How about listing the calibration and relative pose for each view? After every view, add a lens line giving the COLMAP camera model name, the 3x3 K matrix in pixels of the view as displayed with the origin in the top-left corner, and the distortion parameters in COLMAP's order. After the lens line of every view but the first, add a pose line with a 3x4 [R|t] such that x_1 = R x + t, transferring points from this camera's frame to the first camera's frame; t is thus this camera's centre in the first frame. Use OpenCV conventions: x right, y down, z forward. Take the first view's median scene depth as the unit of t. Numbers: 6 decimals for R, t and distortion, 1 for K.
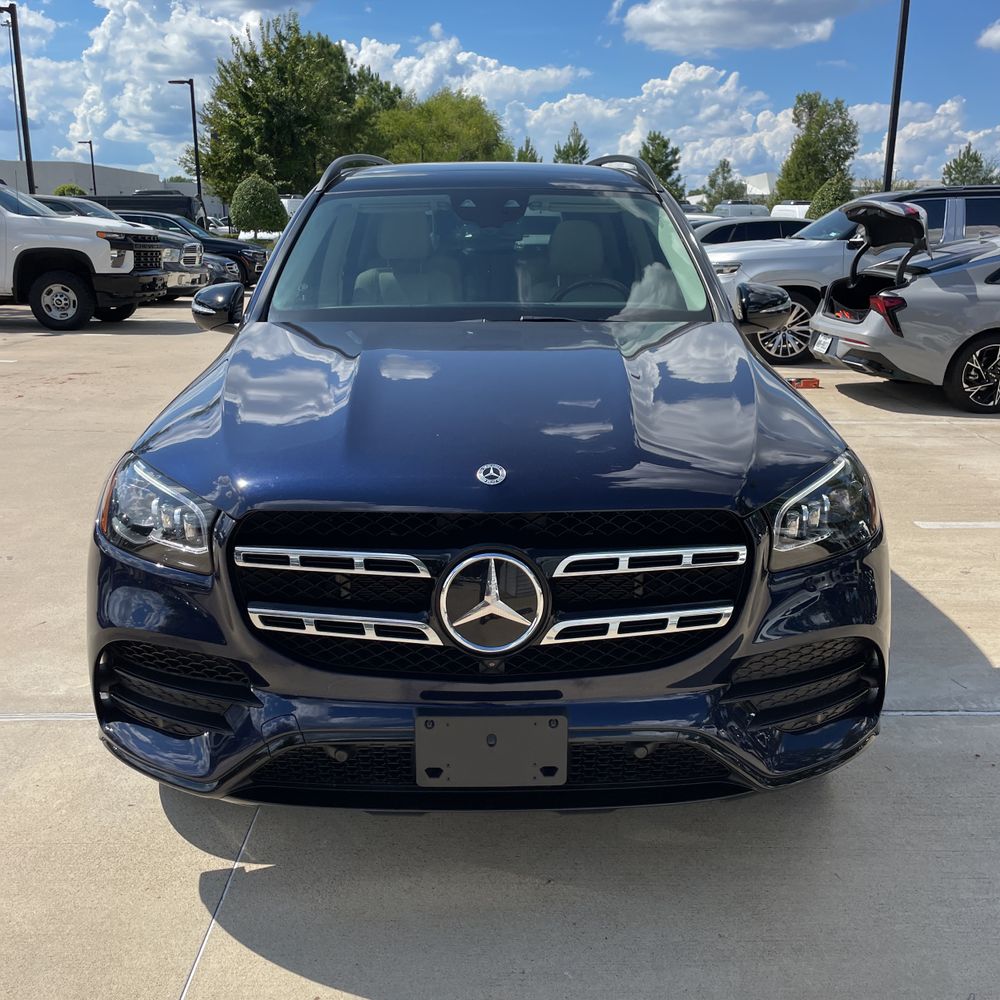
lens RADIAL K [[1019.7, 0, 504.3], [0, 1019.7, 496.7], [0, 0, 1]] dist [0.066124, -0.096790]
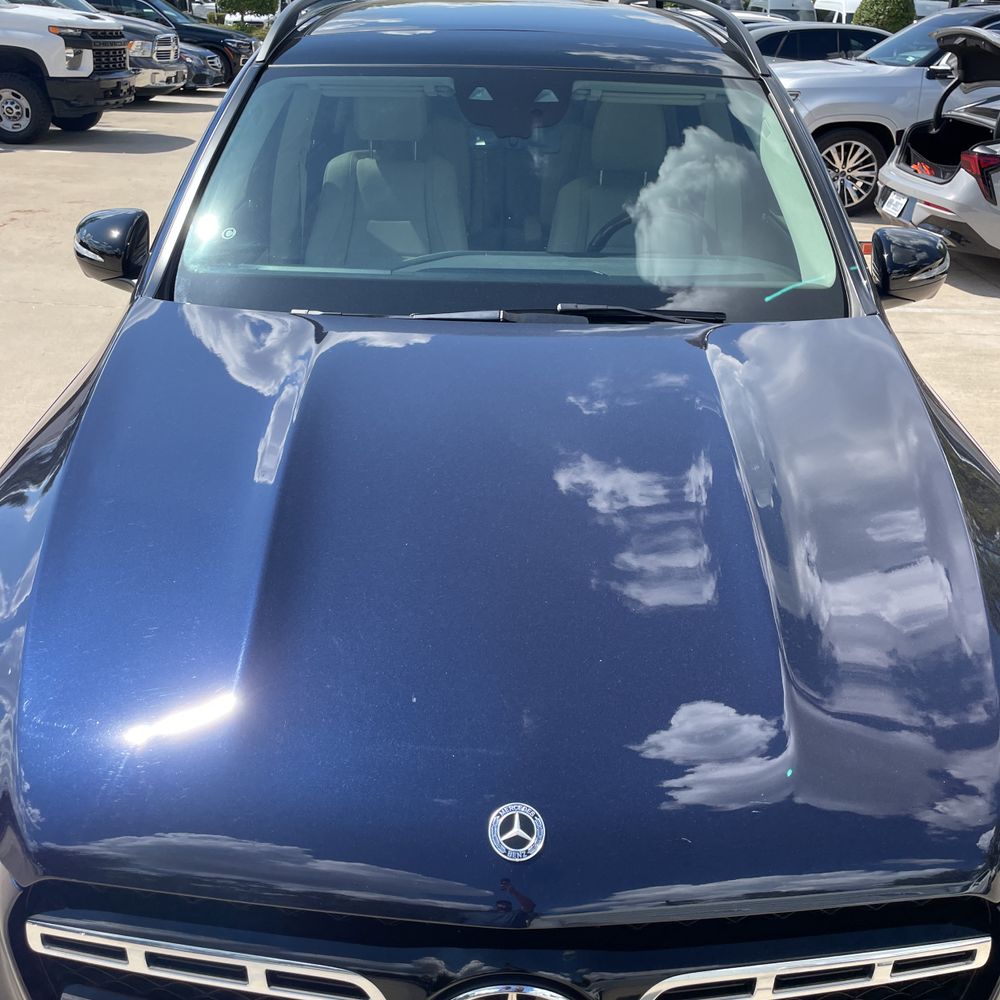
lens RADIAL K [[1013.5, 0, 502.4], [0, 1013.5, 499.8], [0, 0, 1]] dist [0.081016, -0.113778]
pose [[0.999620, 0.027535, -0.001271, -0.005106], [-0.026782, 0.981136, 0.191457, -0.060459], [0.006519, -0.191350, 0.981500, 0.115169]]
